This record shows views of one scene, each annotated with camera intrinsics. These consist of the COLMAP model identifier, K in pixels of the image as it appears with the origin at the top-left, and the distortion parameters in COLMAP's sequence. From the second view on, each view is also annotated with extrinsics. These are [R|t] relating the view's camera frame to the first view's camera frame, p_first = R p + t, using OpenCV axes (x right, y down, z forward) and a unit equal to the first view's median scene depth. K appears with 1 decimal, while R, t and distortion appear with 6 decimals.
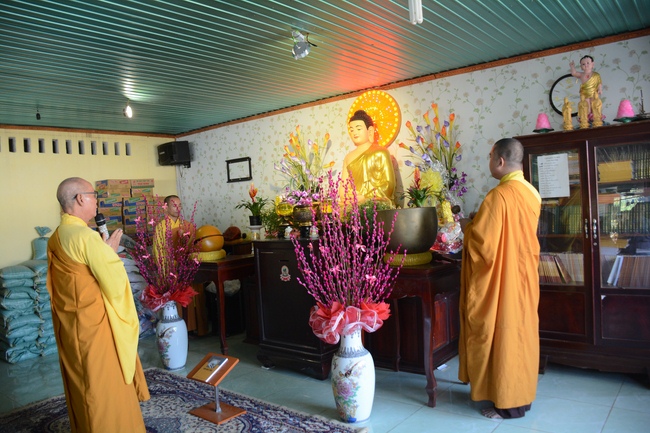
lens RADIAL K [[505.9, 0, 325.4], [0, 505.9, 218.8], [0, 0, 1]] dist [-0.085726, -0.002087]
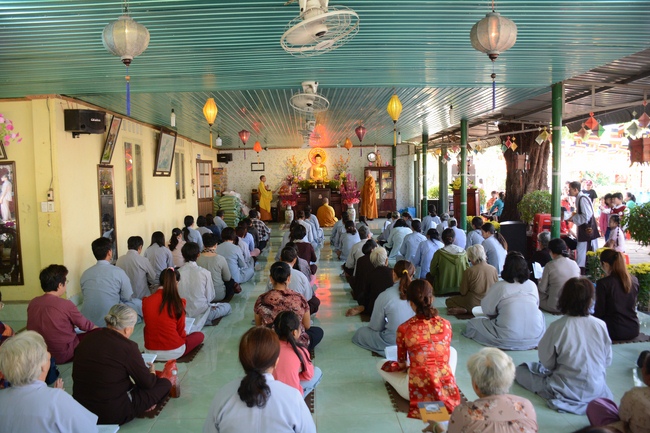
lens RADIAL K [[505.9, 0, 323.4], [0, 505.9, 217.1], [0, 0, 1]] dist [-0.085726, -0.002087]
pose [[0.770284, 0.006801, 0.637665, -1.647655], [-0.008956, 0.999960, 0.000153, 0.170193], [-0.637638, -0.005829, 0.770314, -1.318725]]
